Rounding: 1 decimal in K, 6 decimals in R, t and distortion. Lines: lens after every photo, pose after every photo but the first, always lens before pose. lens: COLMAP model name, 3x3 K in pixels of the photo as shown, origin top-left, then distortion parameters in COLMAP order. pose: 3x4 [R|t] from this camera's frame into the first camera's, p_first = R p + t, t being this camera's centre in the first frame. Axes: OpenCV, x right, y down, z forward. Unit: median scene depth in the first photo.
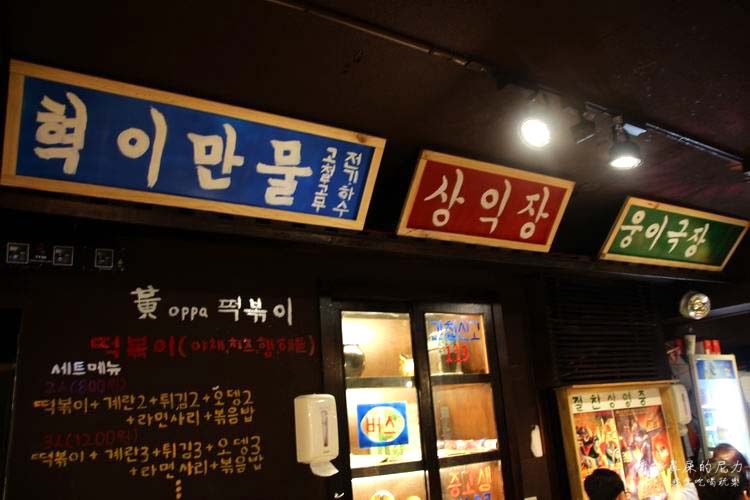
lens RADIAL K [[597.1, 0, 375.0], [0, 597.1, 250.0], [0, 0, 1]] dist [-0.032466, -0.000190]
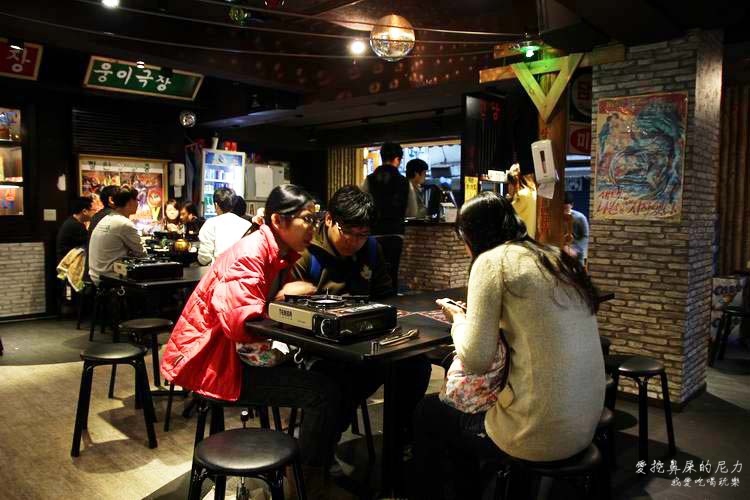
lens RADIAL K [[597.1, 0, 375.0], [0, 597.1, 250.0], [0, 0, 1]] dist [-0.032466, -0.000190]
pose [[0.966510, 0.073613, 0.245846, 0.708168], [-0.154348, 0.932087, 0.327704, -0.212316], [-0.205026, -0.354675, 0.912233, -0.861752]]
